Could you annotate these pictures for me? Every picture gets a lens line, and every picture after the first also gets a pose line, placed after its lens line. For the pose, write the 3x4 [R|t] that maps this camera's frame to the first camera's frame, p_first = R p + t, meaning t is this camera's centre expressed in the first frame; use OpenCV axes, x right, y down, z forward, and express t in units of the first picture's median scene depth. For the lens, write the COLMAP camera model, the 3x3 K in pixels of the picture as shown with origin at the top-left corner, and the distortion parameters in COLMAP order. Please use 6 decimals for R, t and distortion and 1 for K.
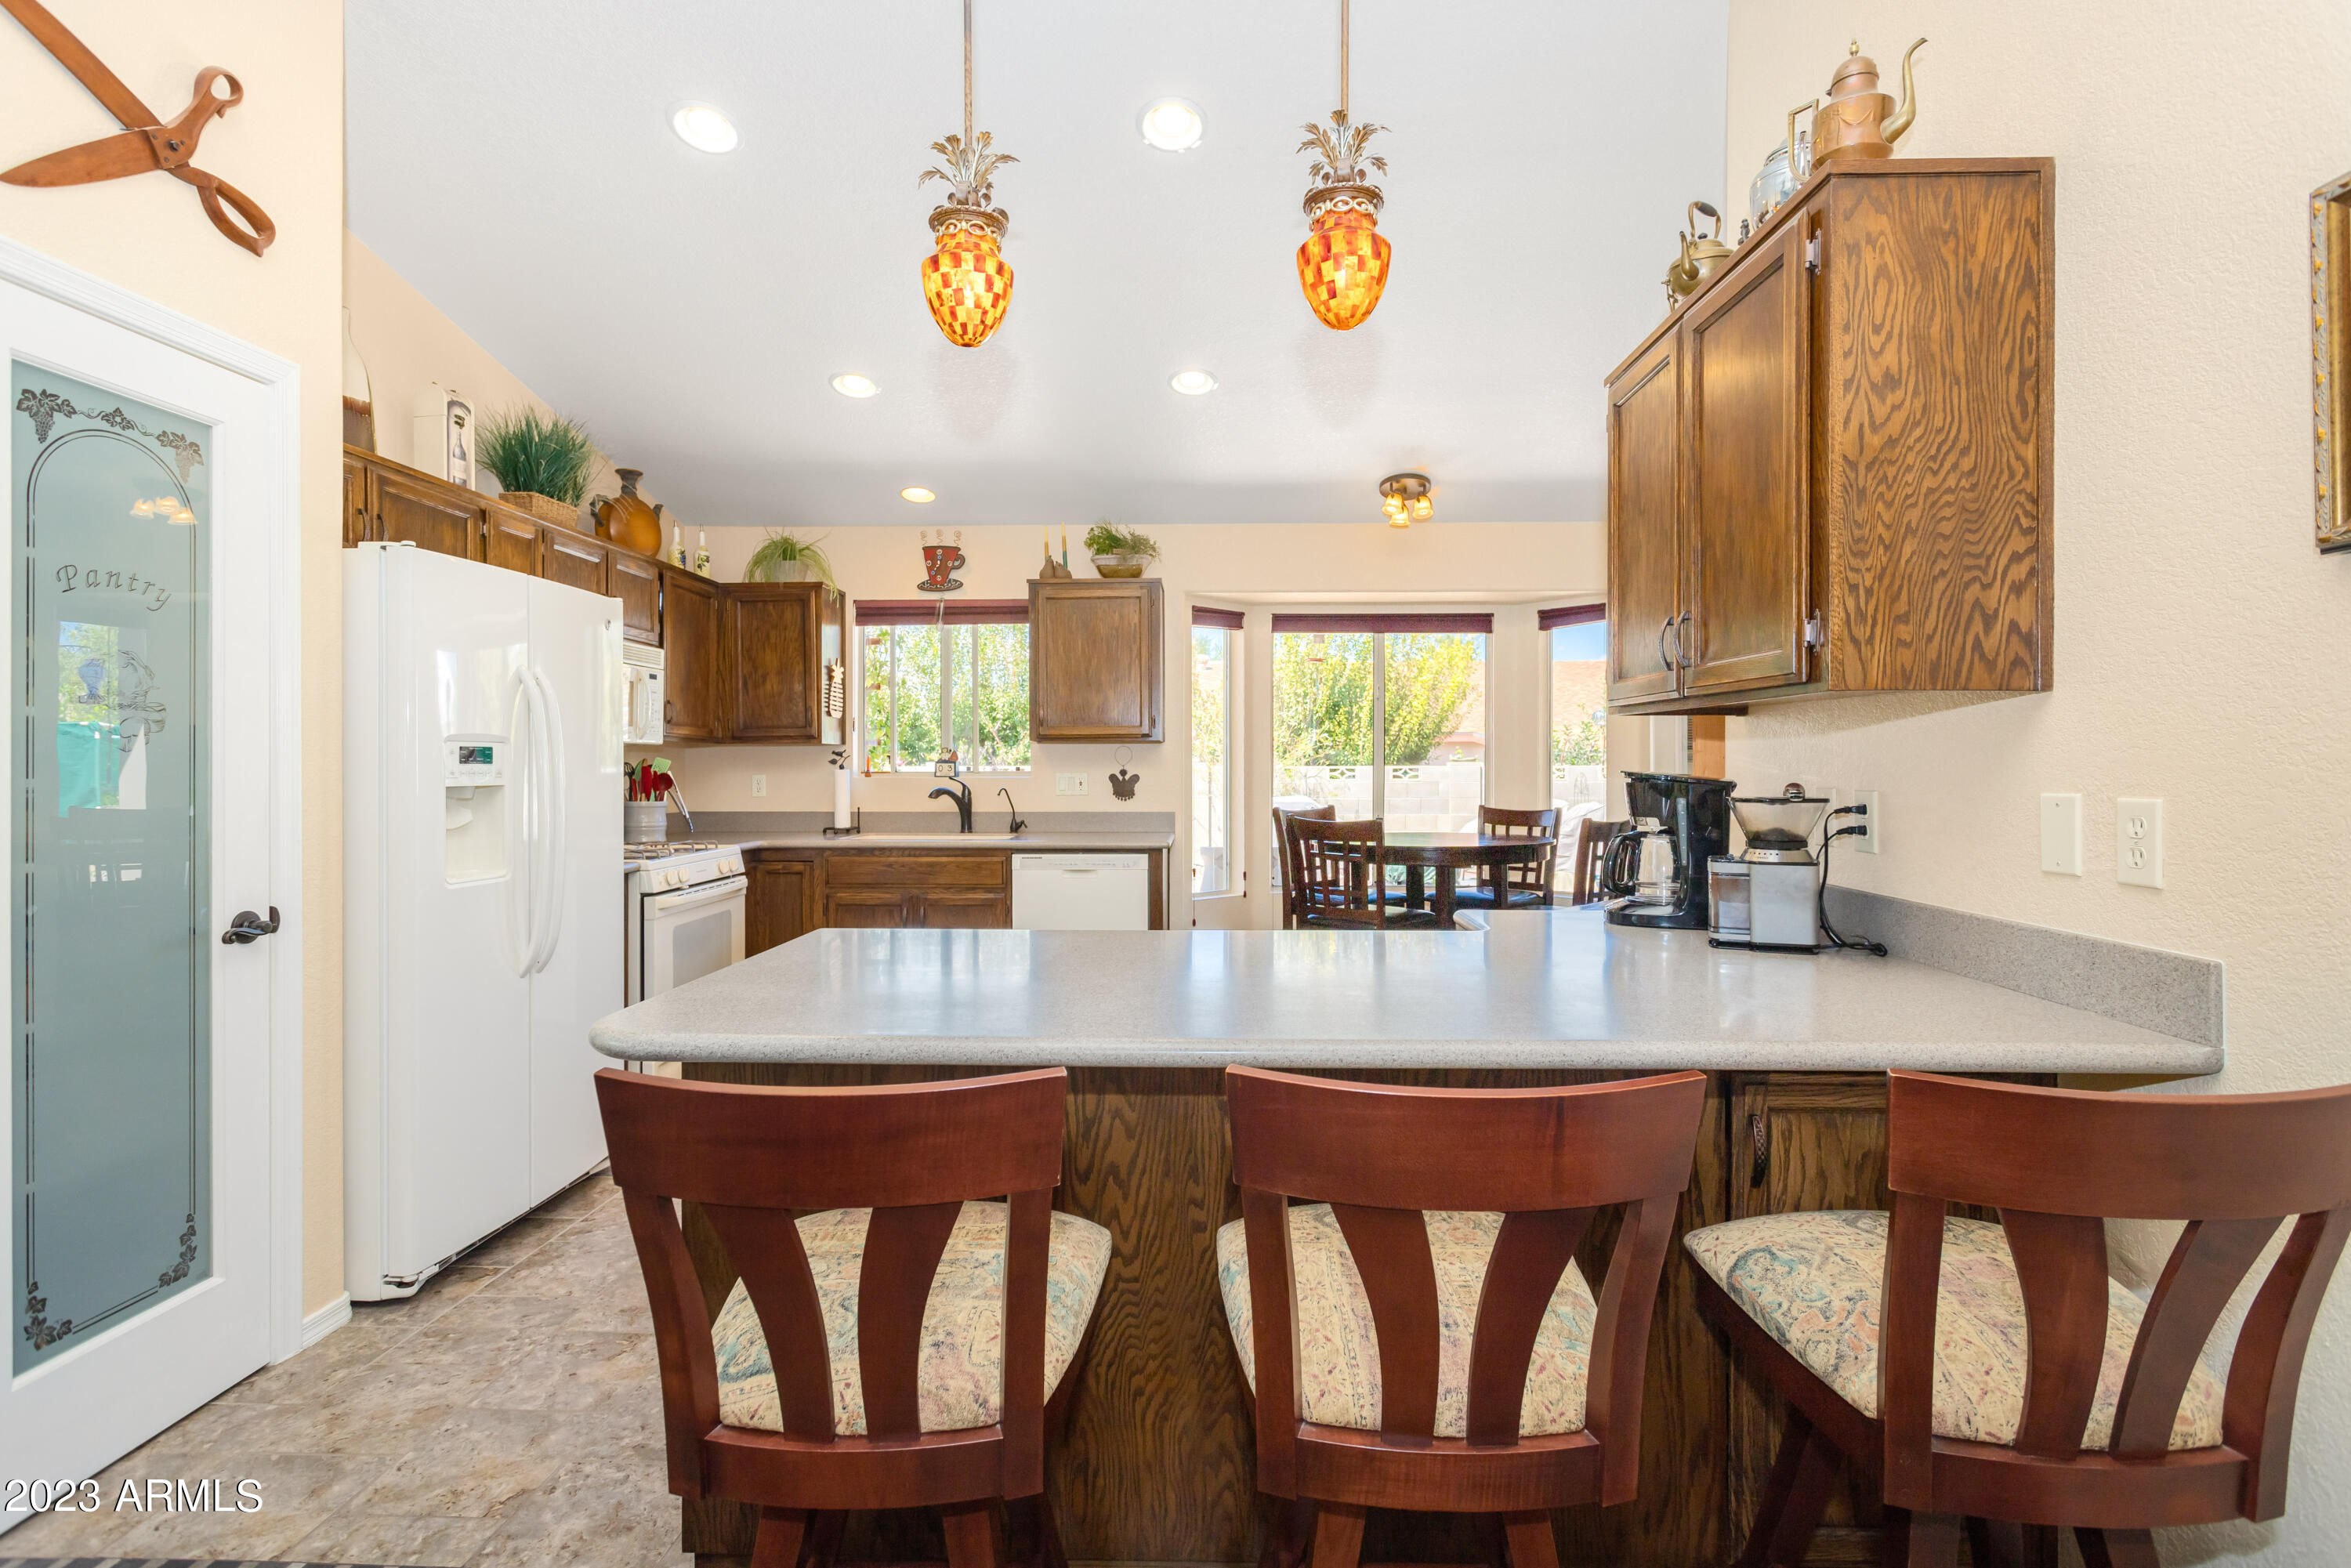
lens RADIAL K [[1125.9, 0, 1171.4], [0, 1125.9, 773.7], [0, 0, 1]] dist [0.001423, 0.000007]
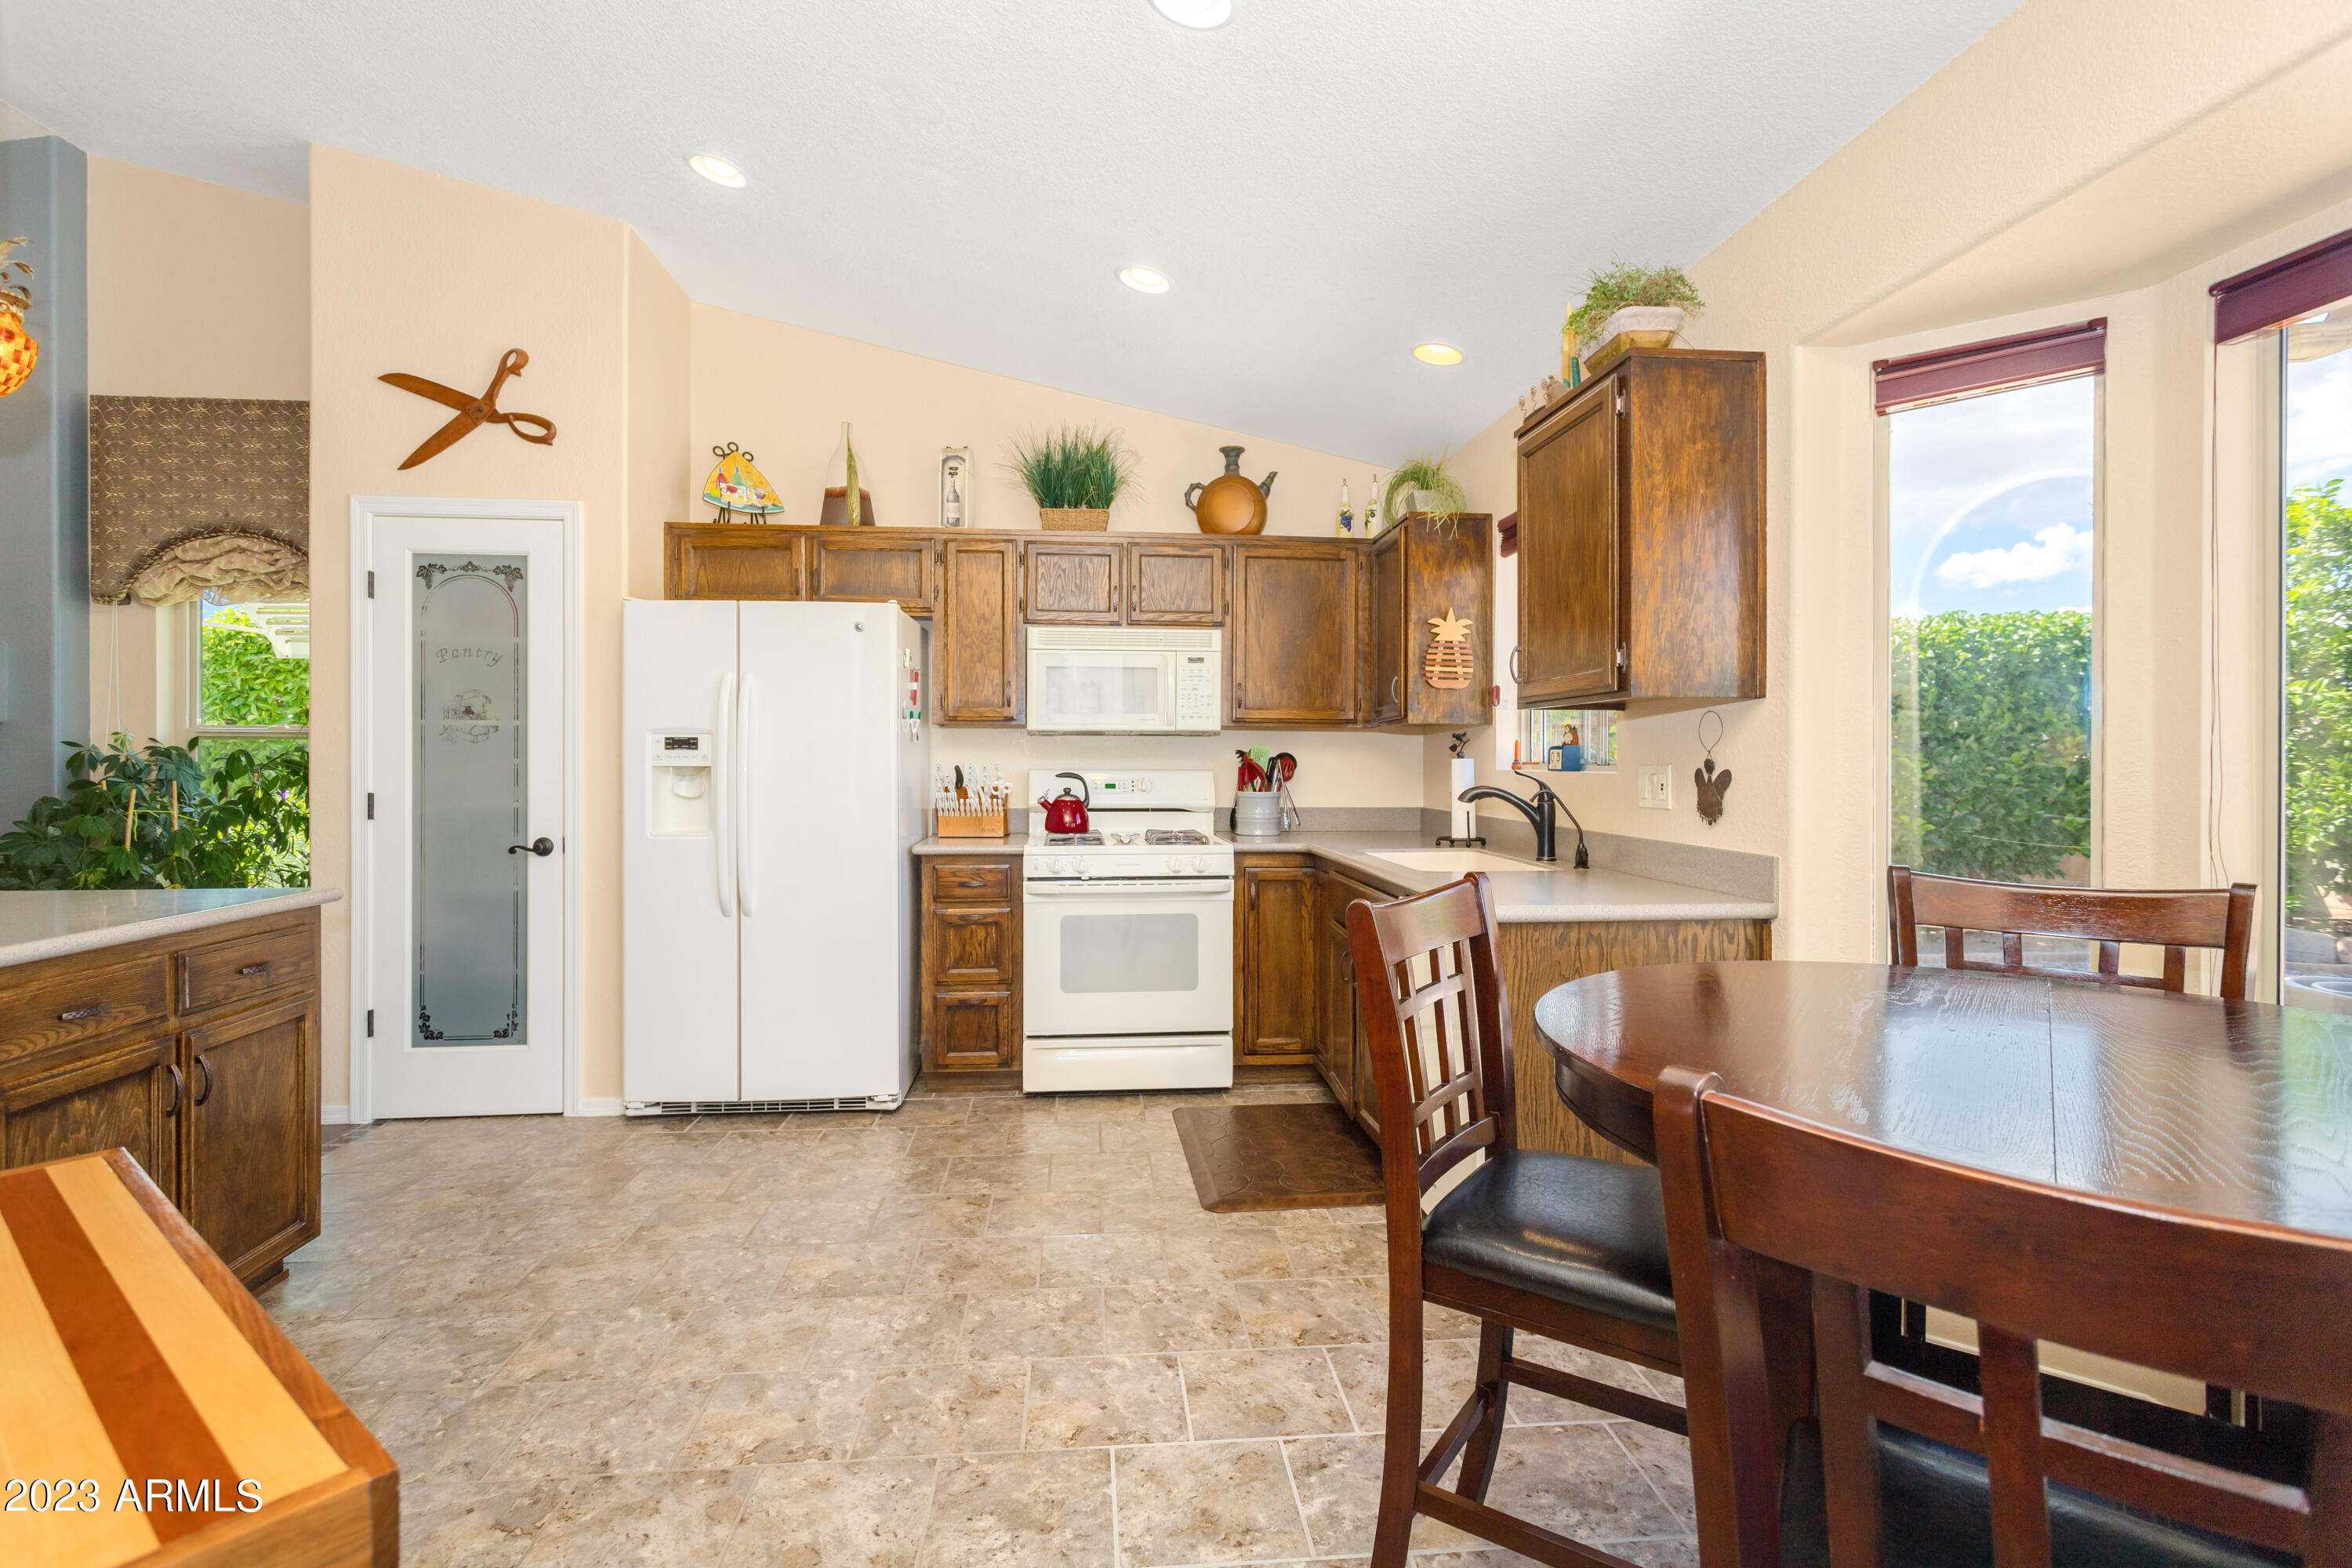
lens RADIAL K [[1123.9, 0, 1185.6], [0, 1123.9, 761.7], [0, 0, 1]] dist [0.002260, 0.000296]
pose [[0.132782, 0.004155, -0.991137, 0.421294], [-0.009496, 0.999951, 0.002919, -0.002150], [0.991100, 0.009025, 0.132814, 0.747950]]
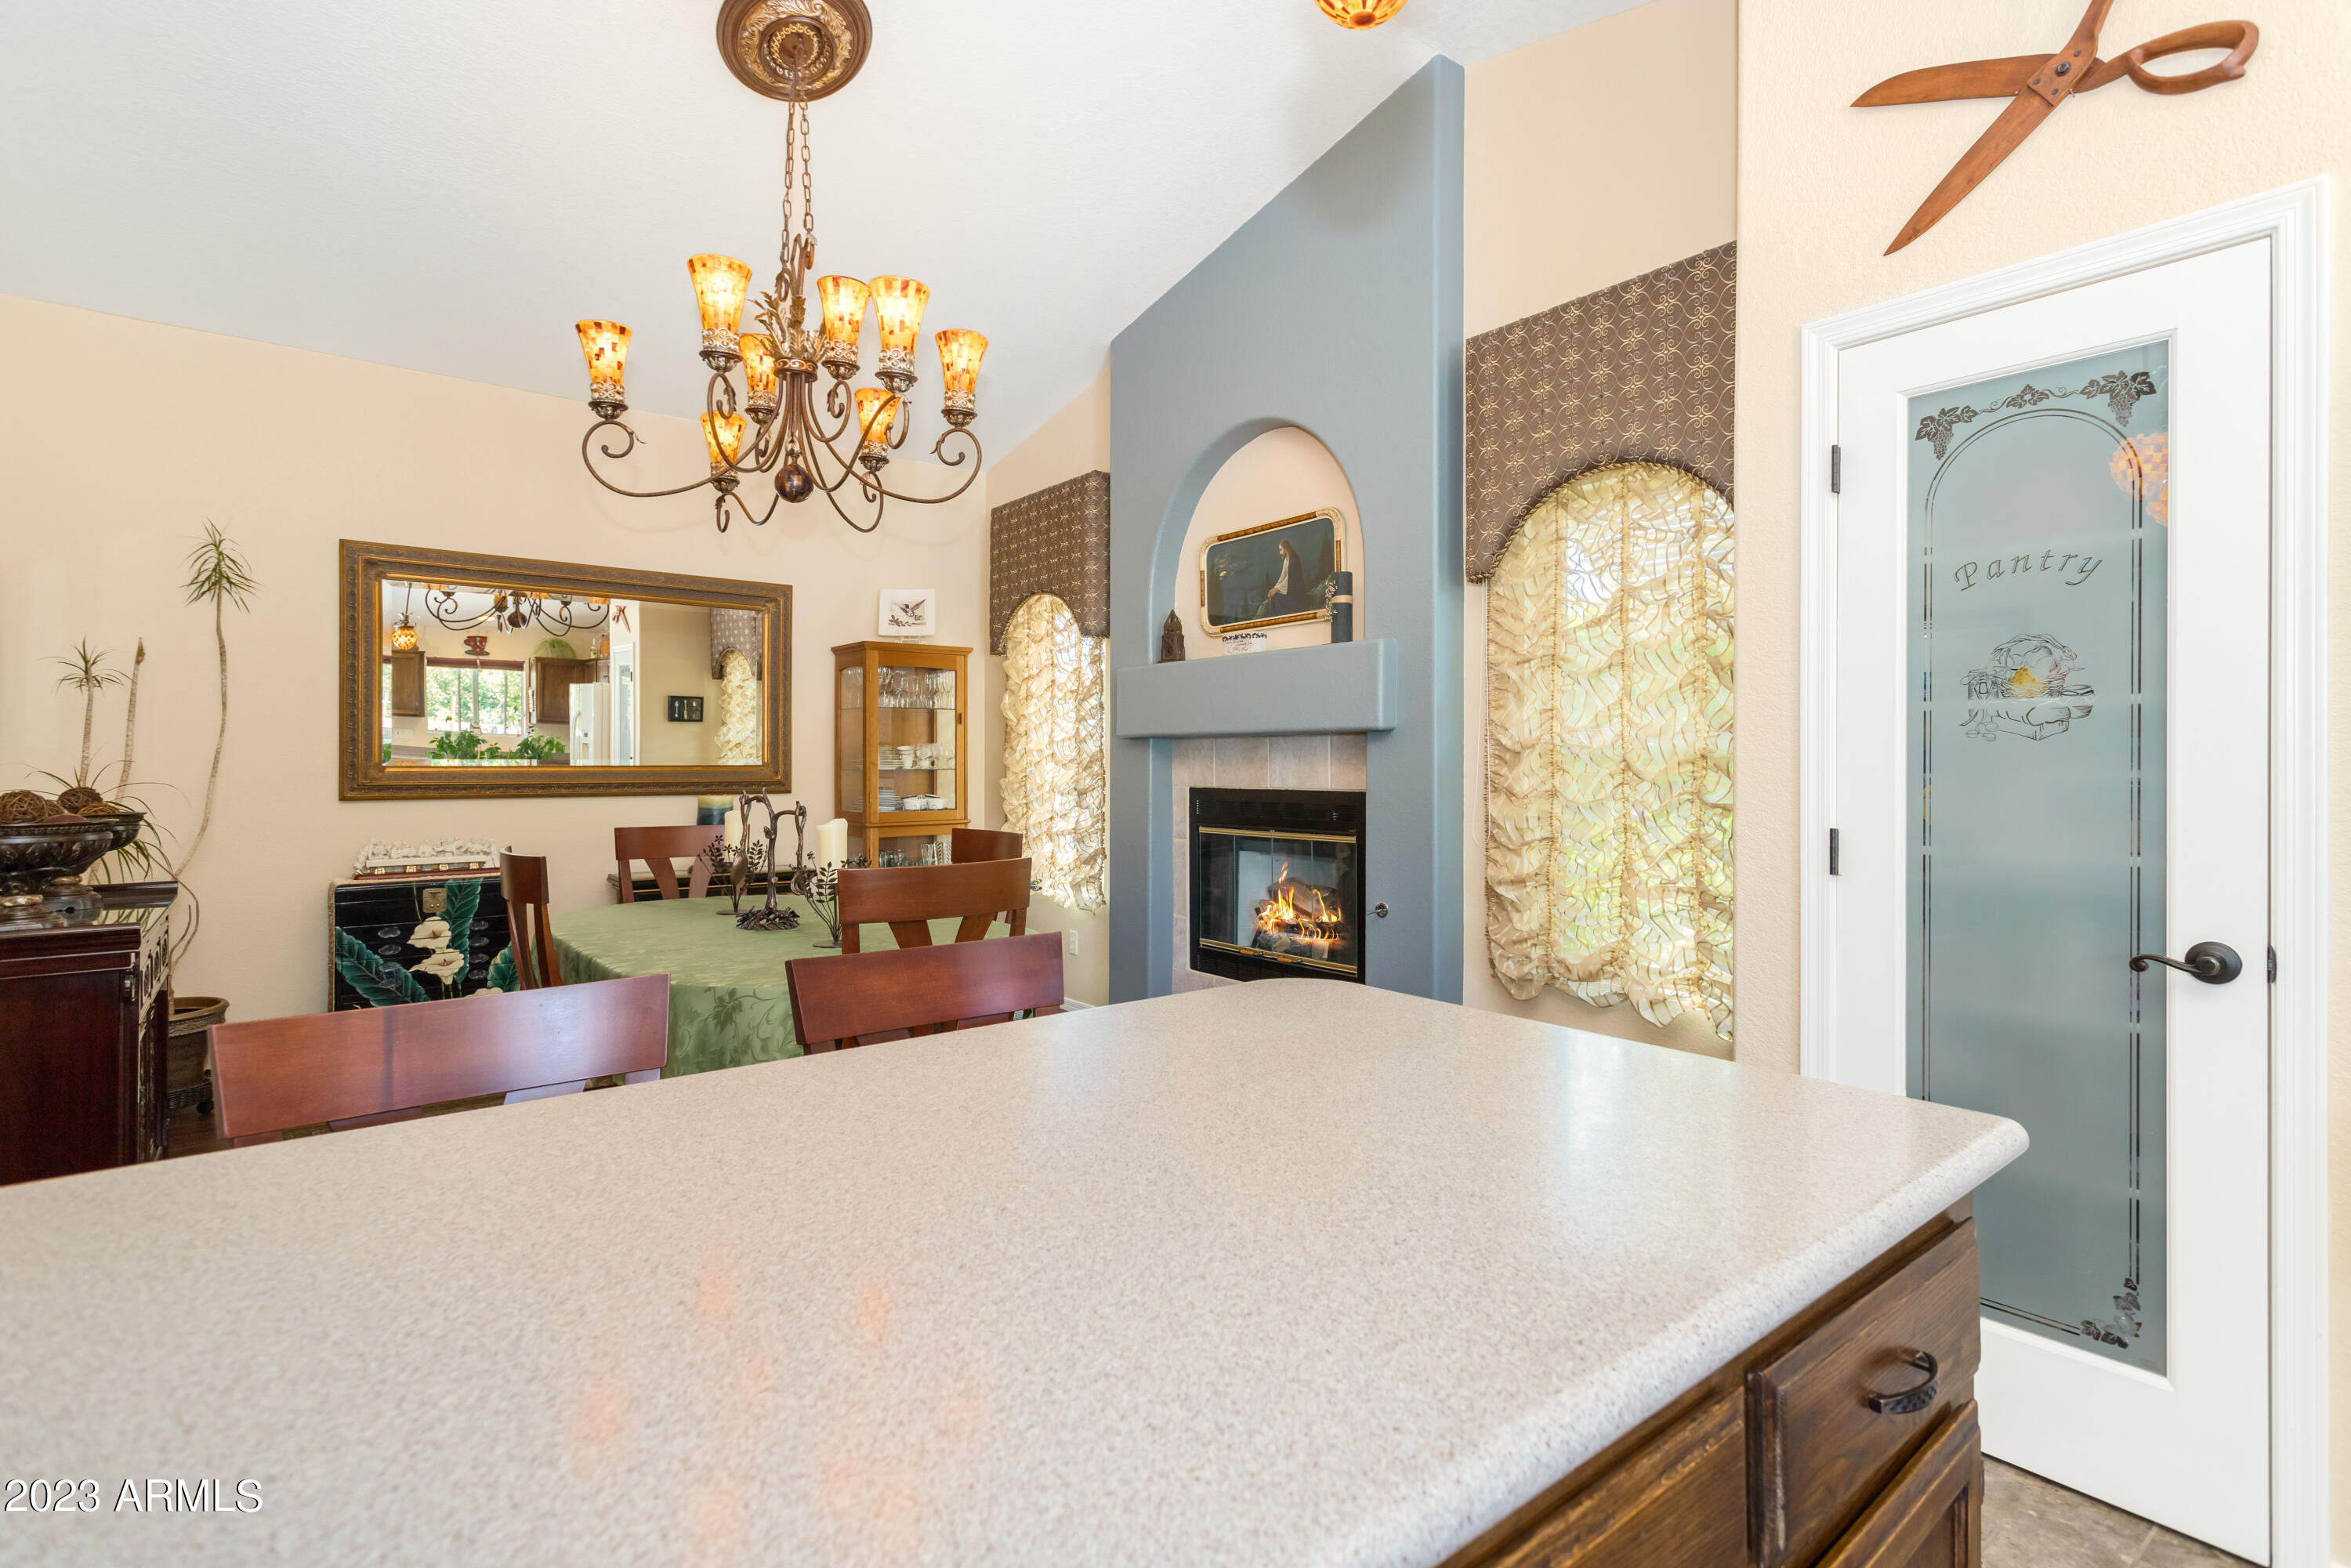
lens RADIAL K [[1123.4, 0, 1185.1], [0, 1123.4, 761.7], [0, 0, 1]] dist [0.002260, 0.000296]
pose [[-0.760917, 0.002015, -0.648847, 0.093700], [-0.003261, 0.999971, 0.006930, -0.002151], [0.648841, 0.007389, -0.760888, 0.488727]]
